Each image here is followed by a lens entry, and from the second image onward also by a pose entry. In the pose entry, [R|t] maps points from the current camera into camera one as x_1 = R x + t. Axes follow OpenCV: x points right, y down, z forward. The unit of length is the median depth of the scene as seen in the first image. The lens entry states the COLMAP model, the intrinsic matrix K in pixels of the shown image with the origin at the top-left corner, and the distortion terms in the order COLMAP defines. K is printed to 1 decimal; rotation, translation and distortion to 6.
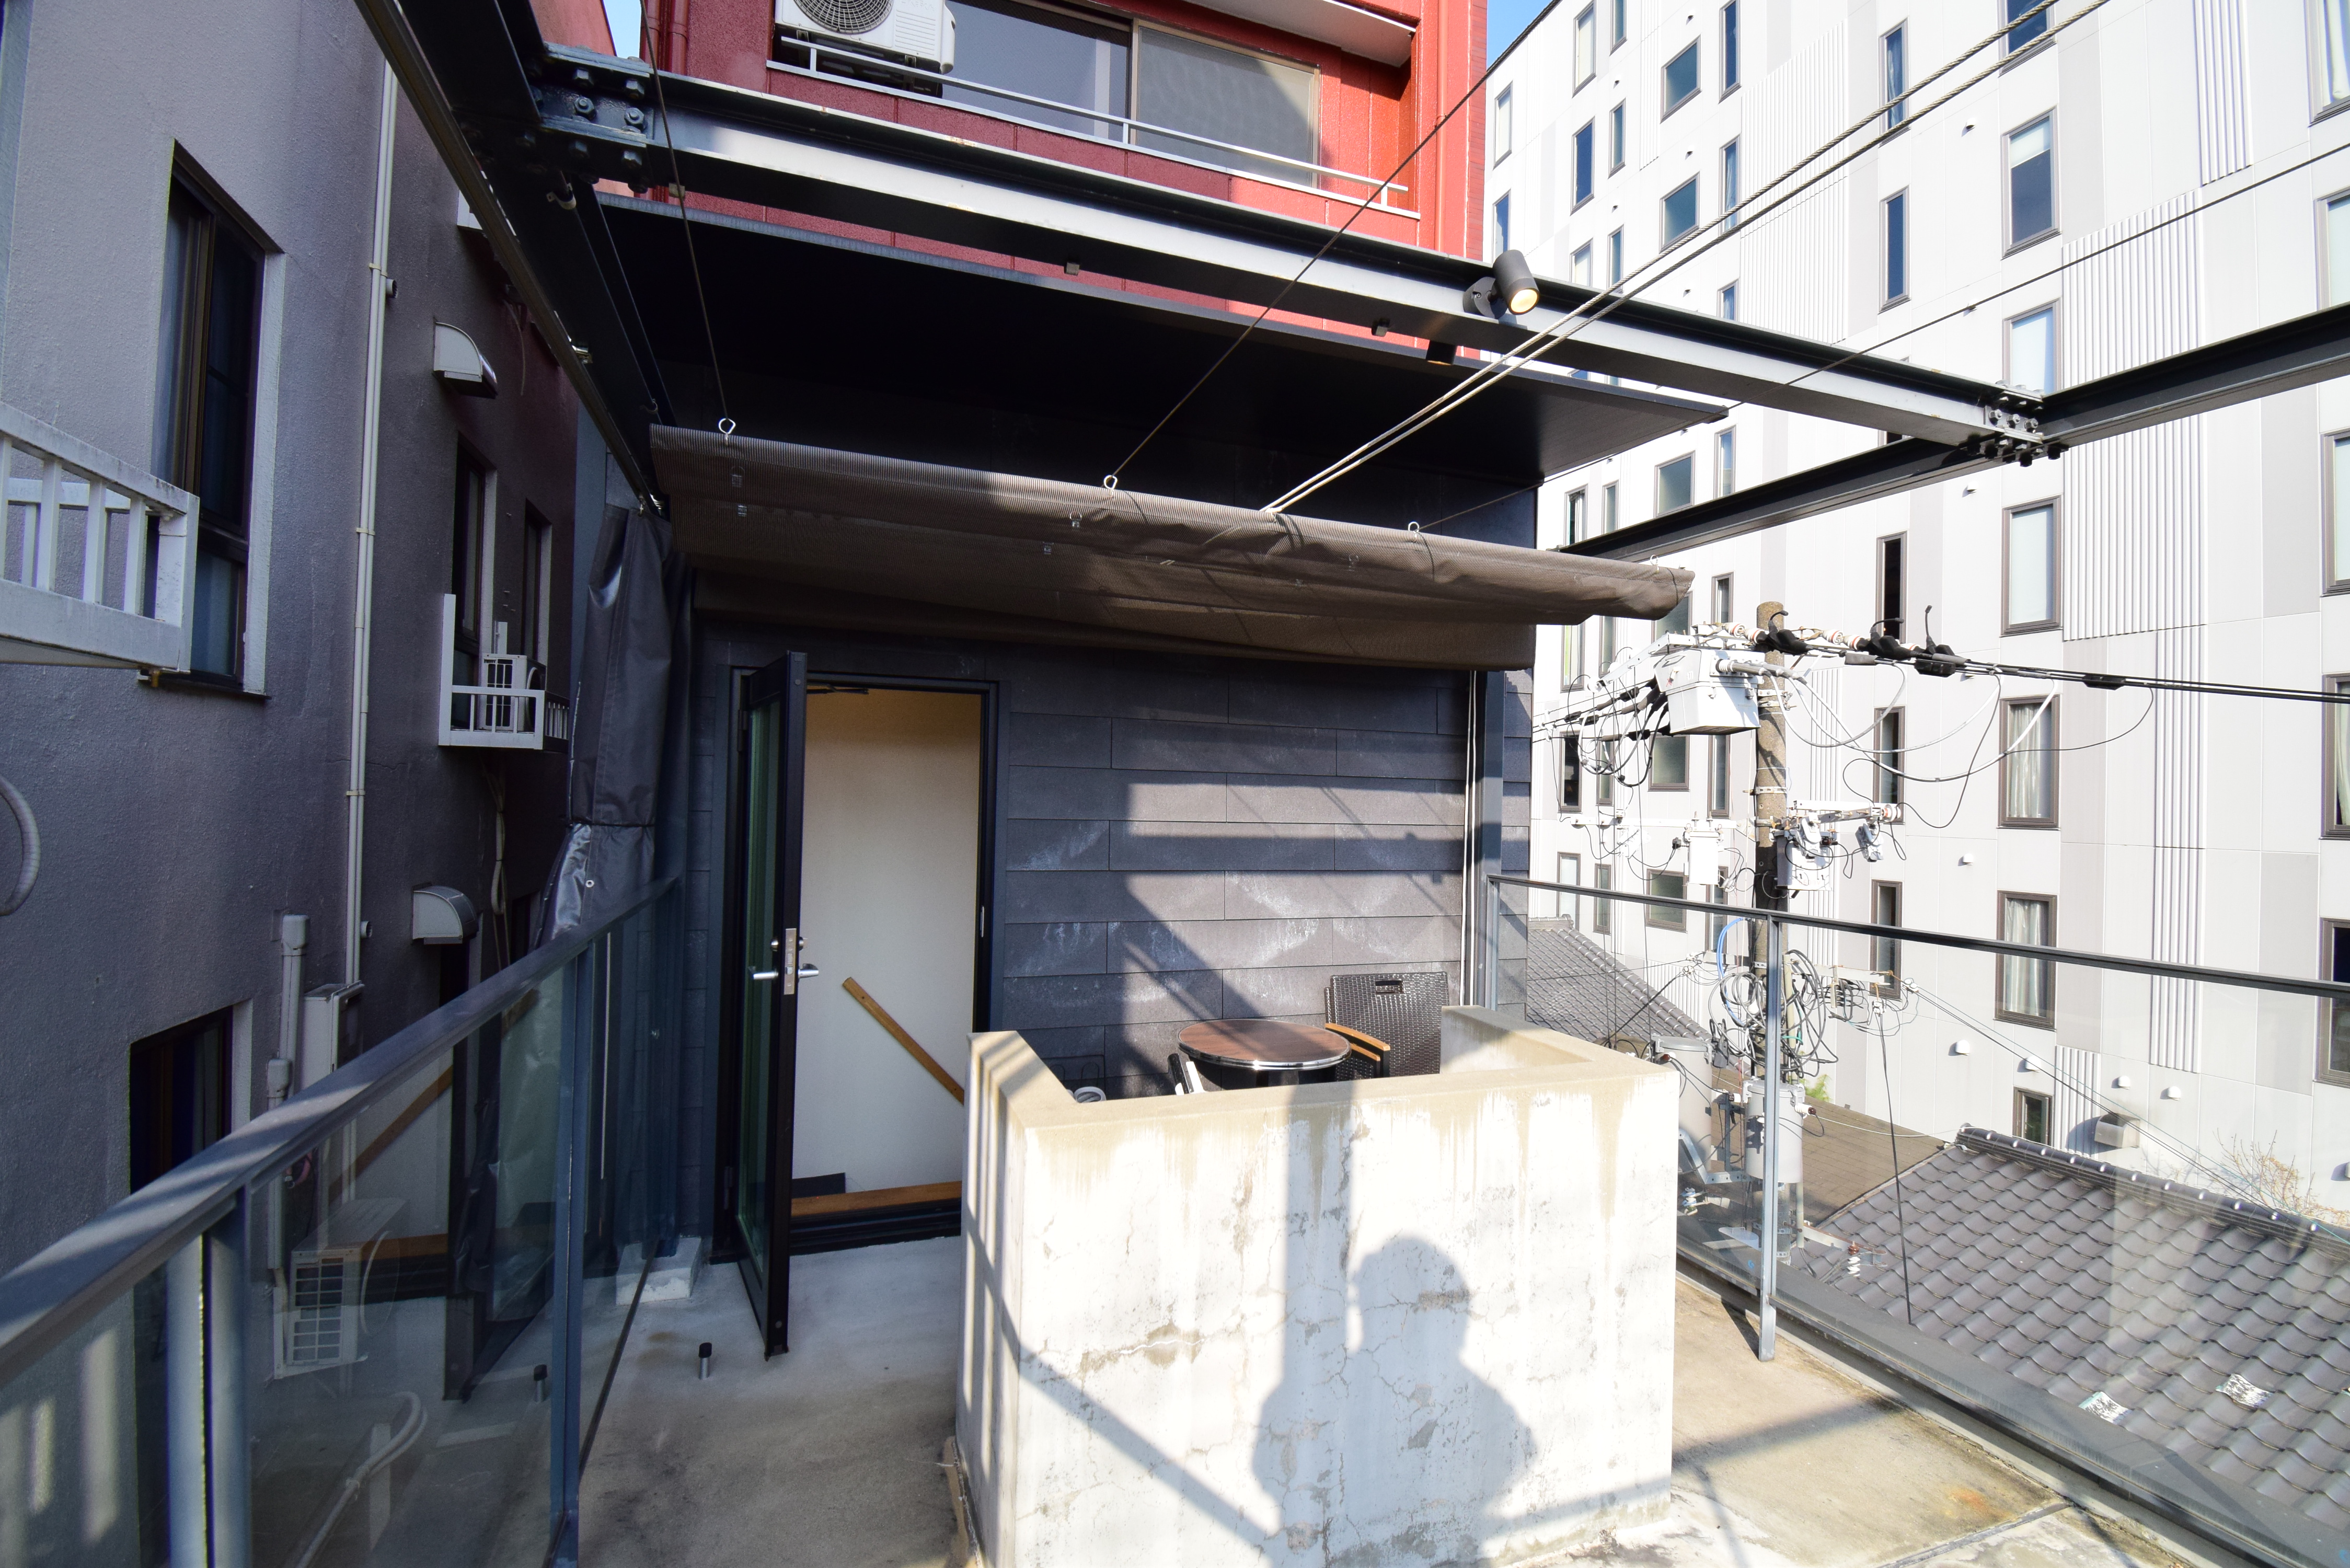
lens RADIAL K [[1040.9, 0, 1194.2], [0, 1040.9, 785.1], [0, 0, 1]] dist [0.018024, -0.024420]
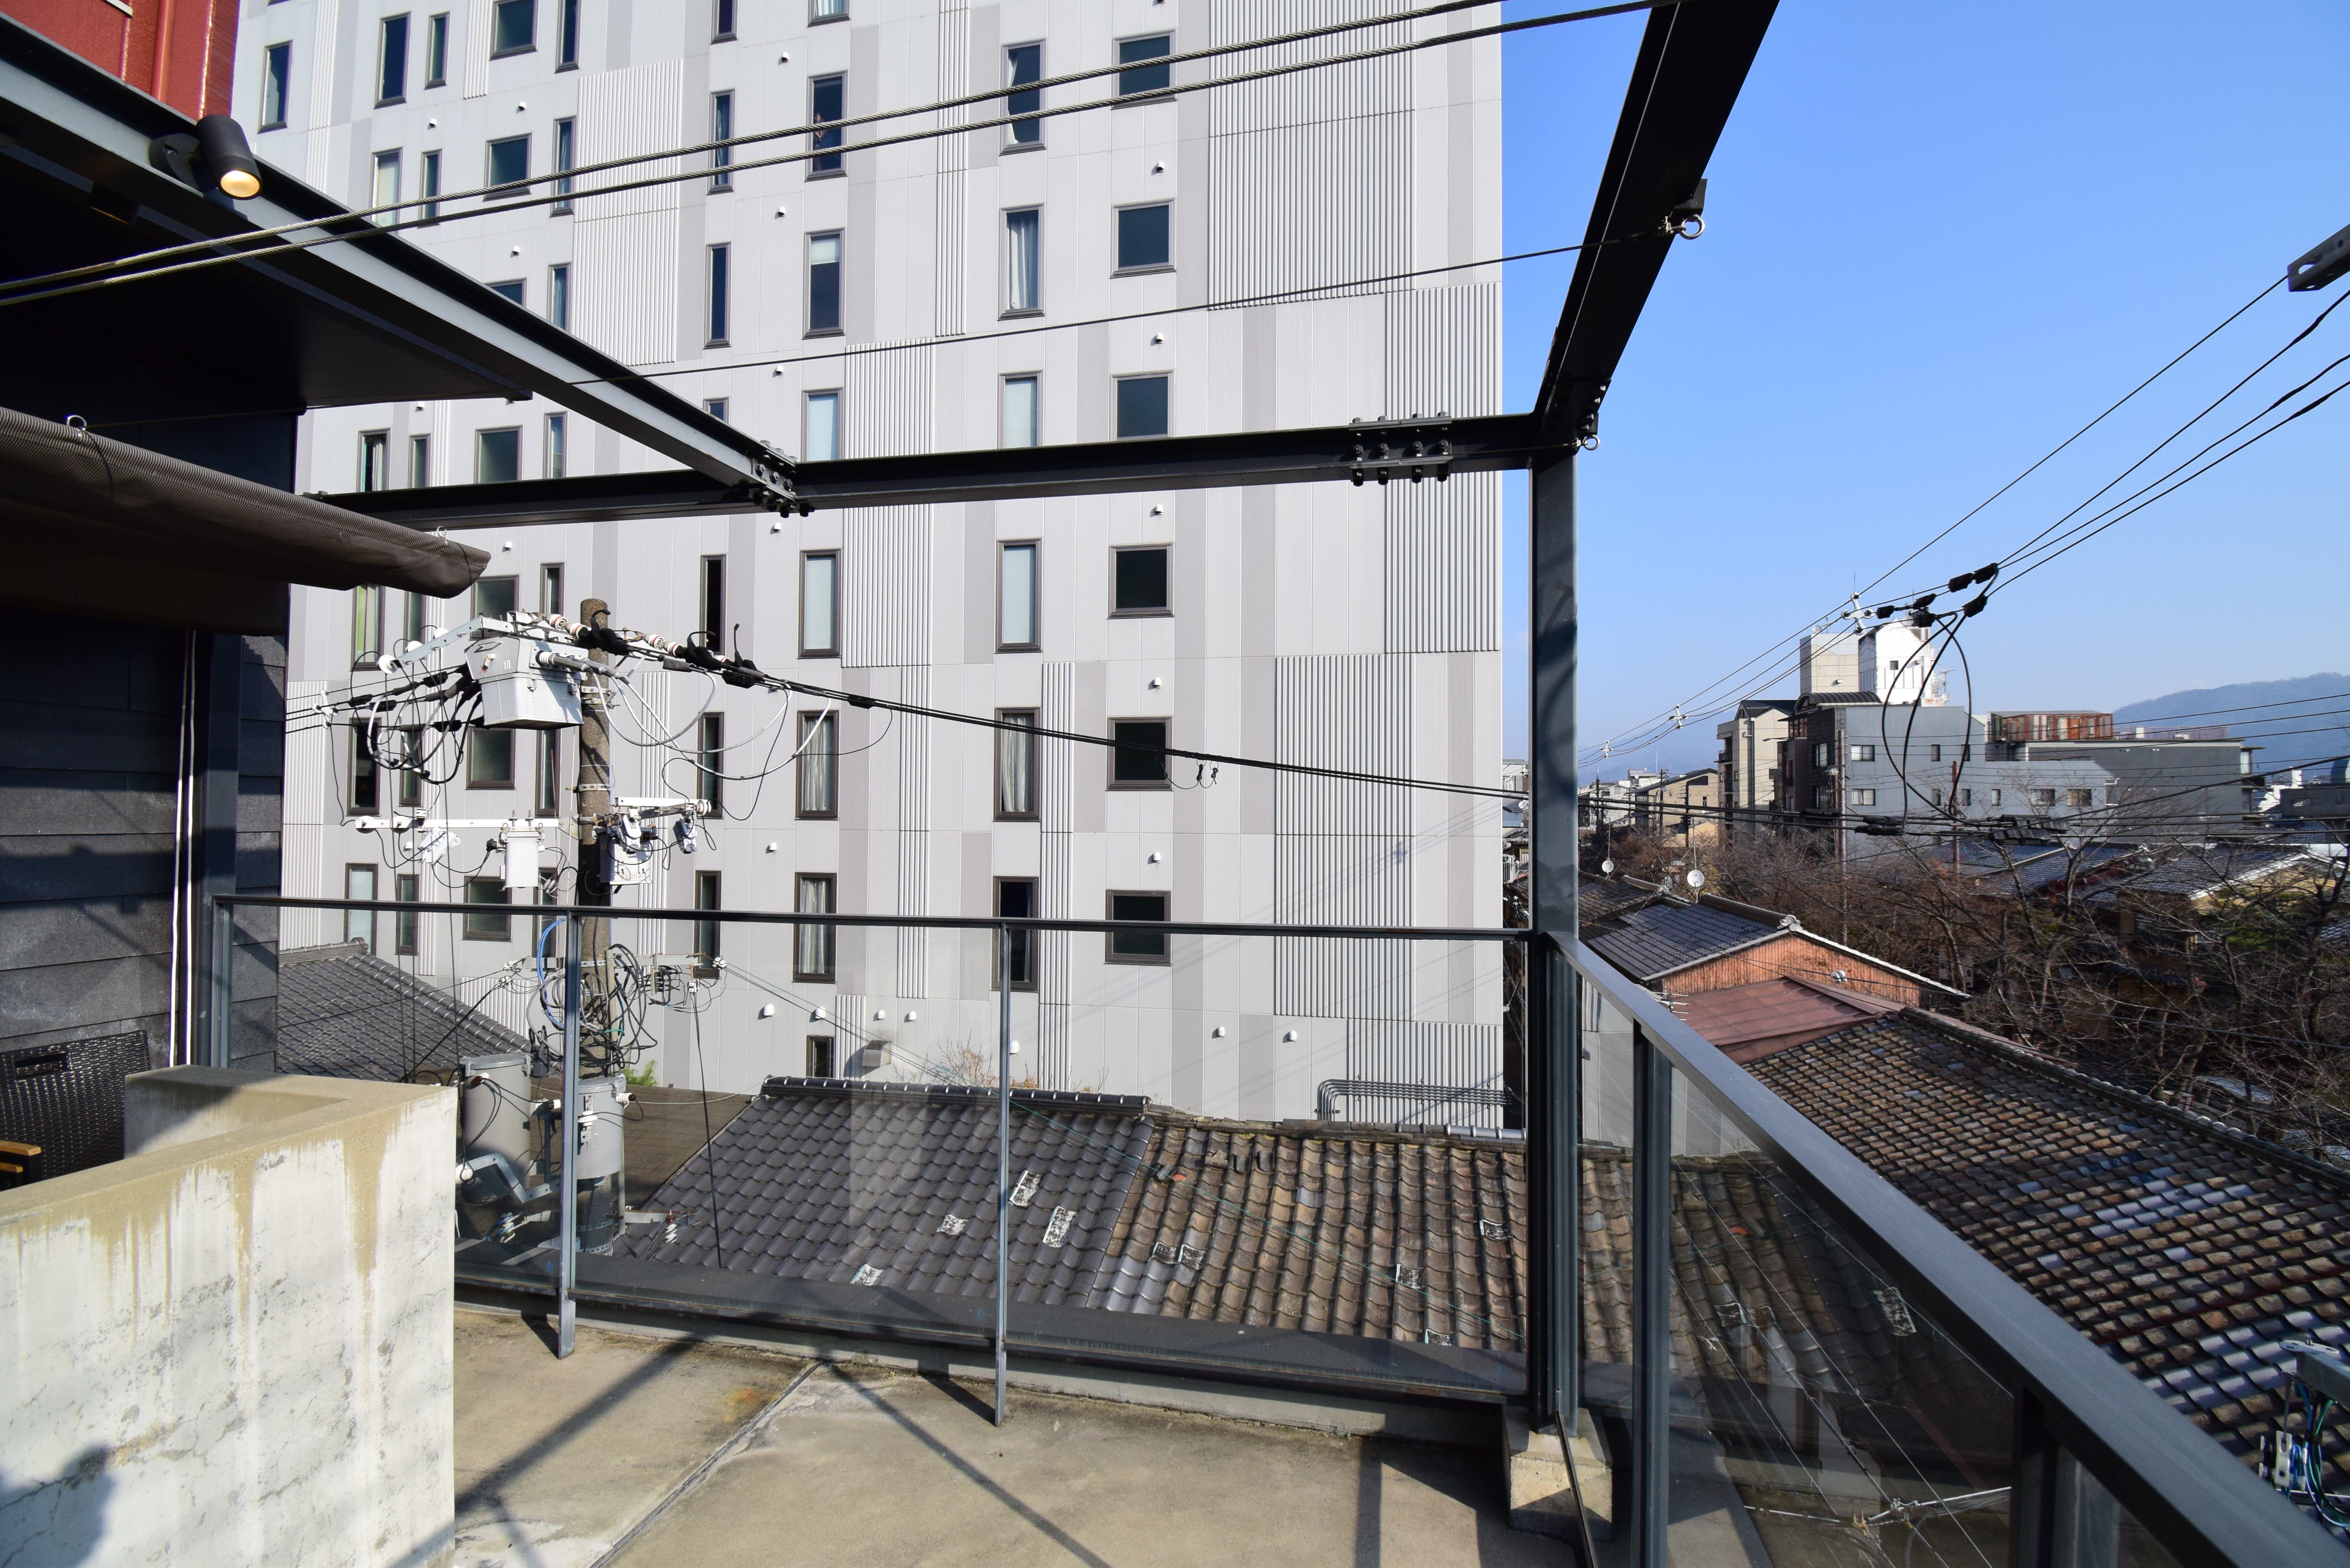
lens RADIAL K [[1040.9, 0, 1194.2], [0, 1040.9, 785.1], [0, 0, 1]] dist [0.018024, -0.024420]
pose [[0.529284, 0.001306, 0.848443, 0.014025], [-0.002357, 0.999997, -0.000069, 0.002360], [-0.848441, -0.001964, 0.529286, -0.027690]]
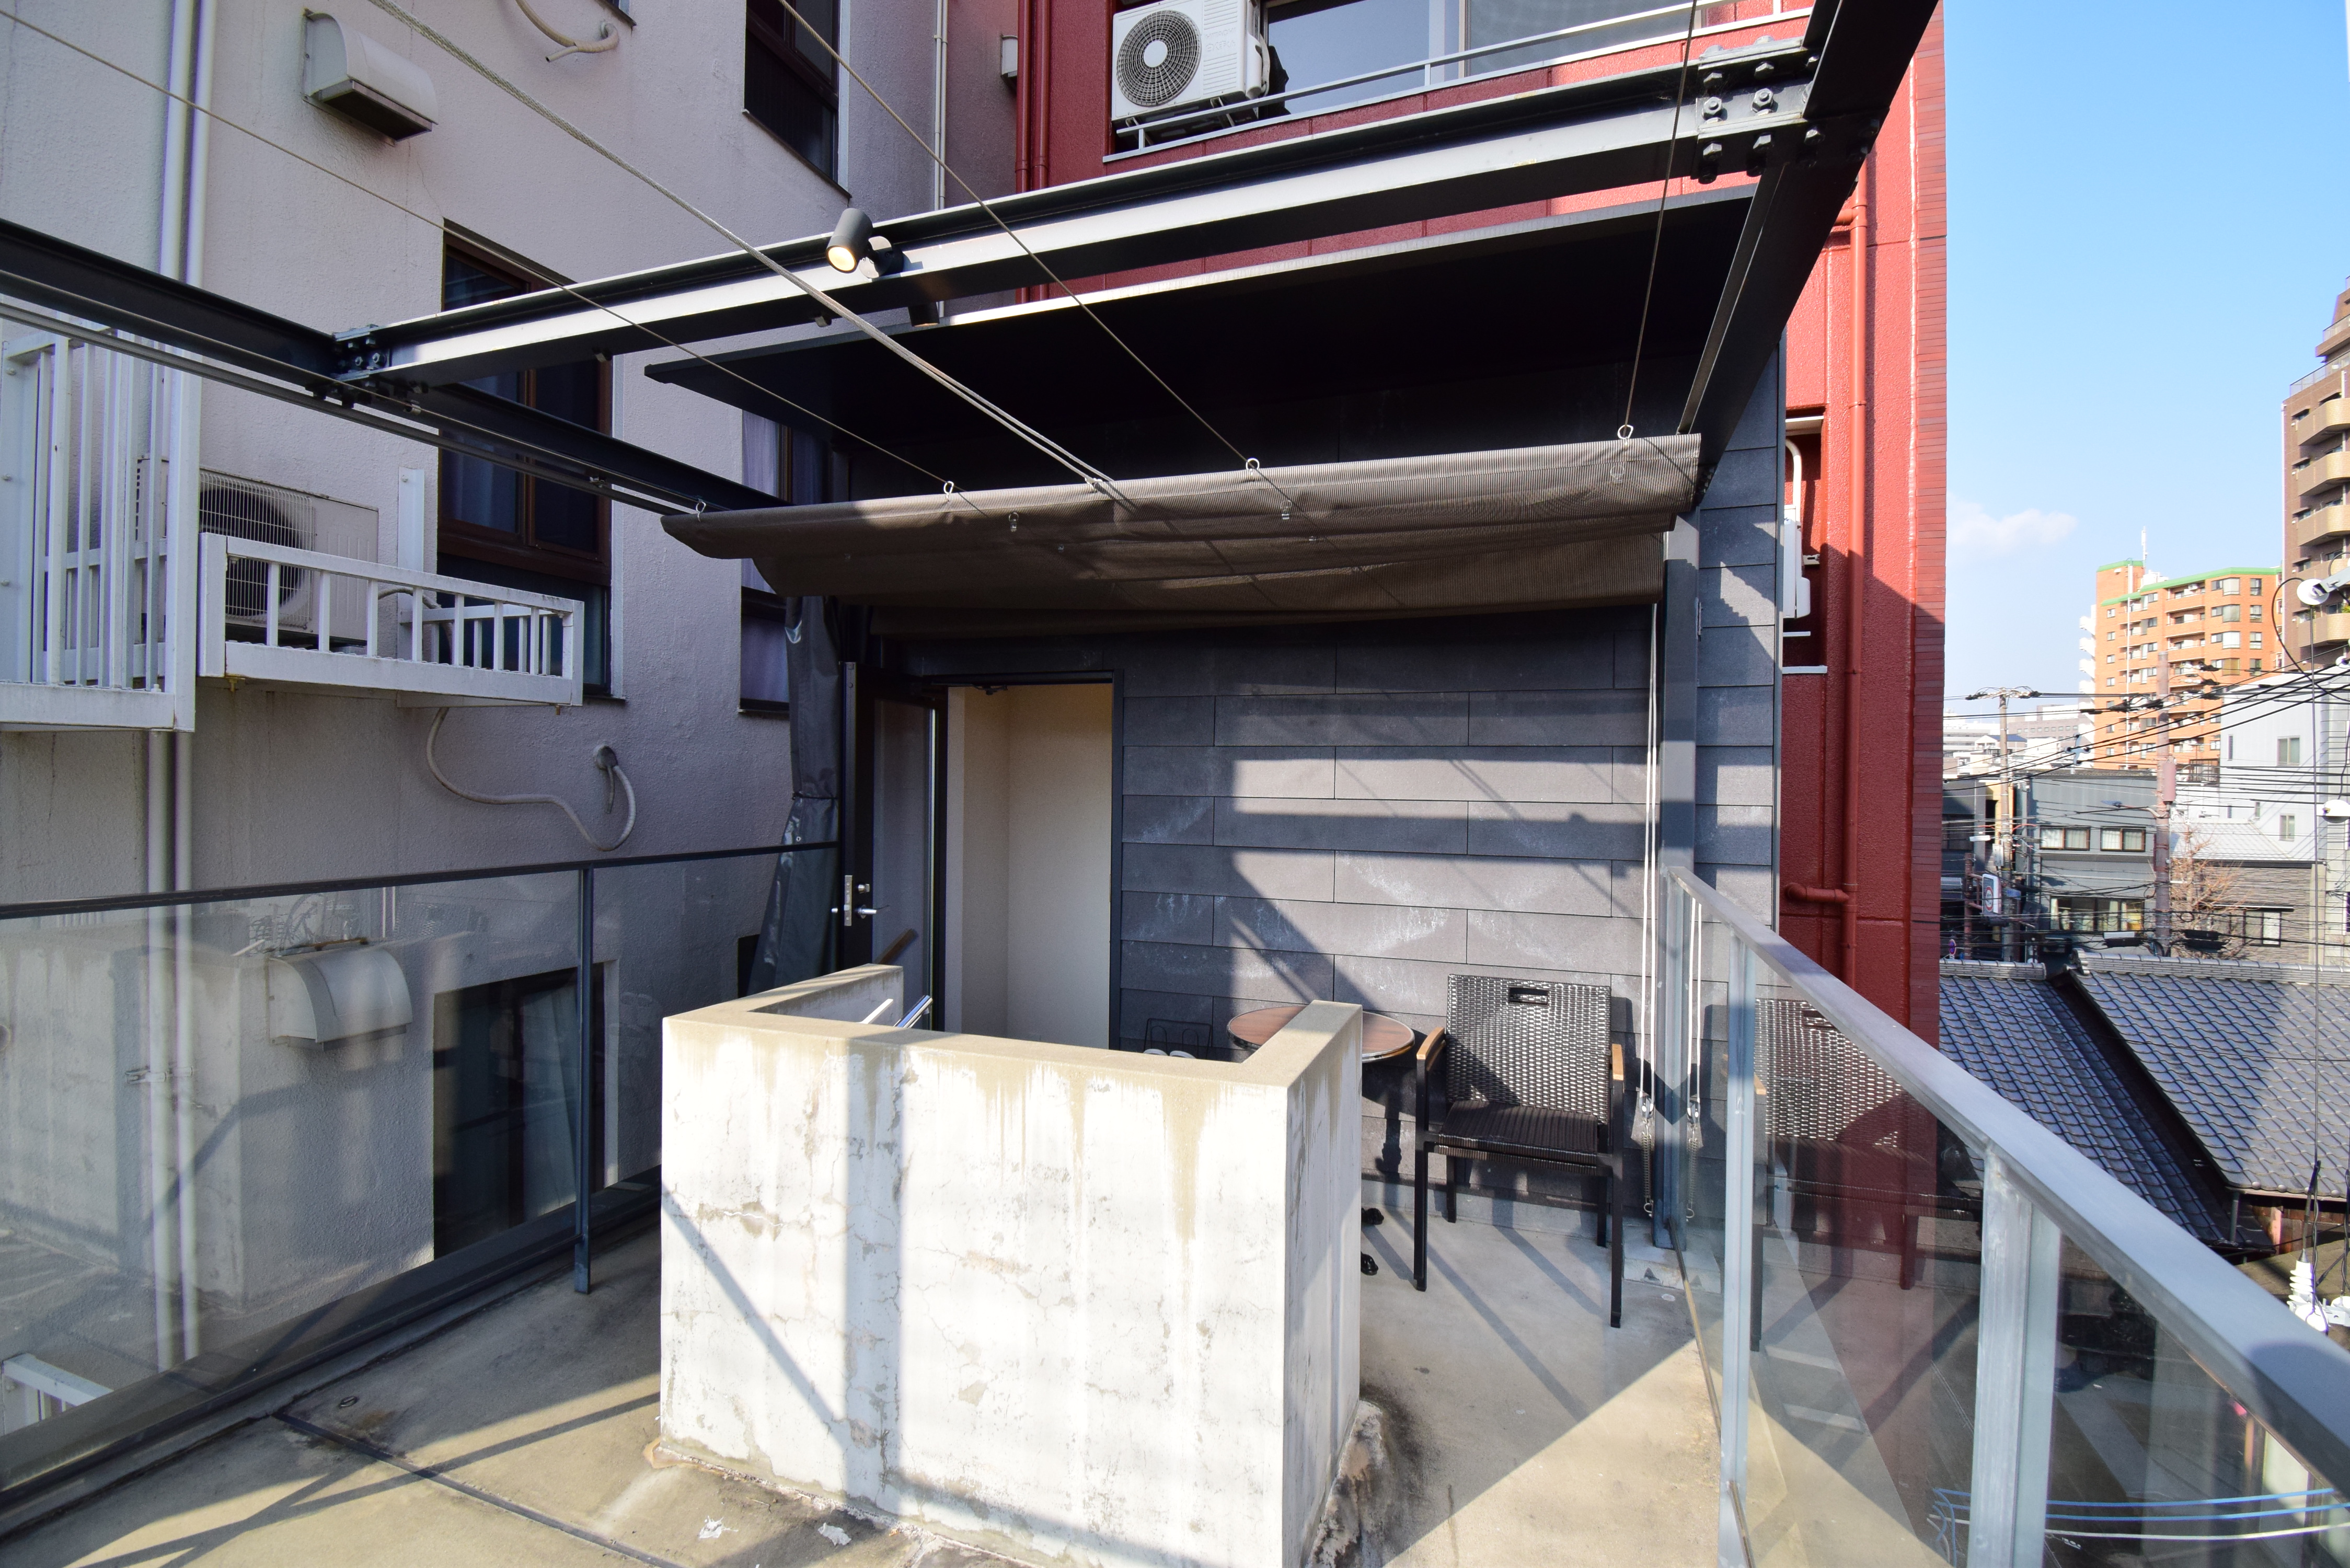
lens RADIAL K [[1040.9, 0, 1194.2], [0, 1040.9, 785.1], [0, 0, 1]] dist [0.018024, -0.024420]
pose [[0.768407, -0.010746, -0.639871, 0.555453], [0.013177, 0.999913, -0.000968, 0.023054], [0.639825, -0.007687, 0.768482, 0.199012]]
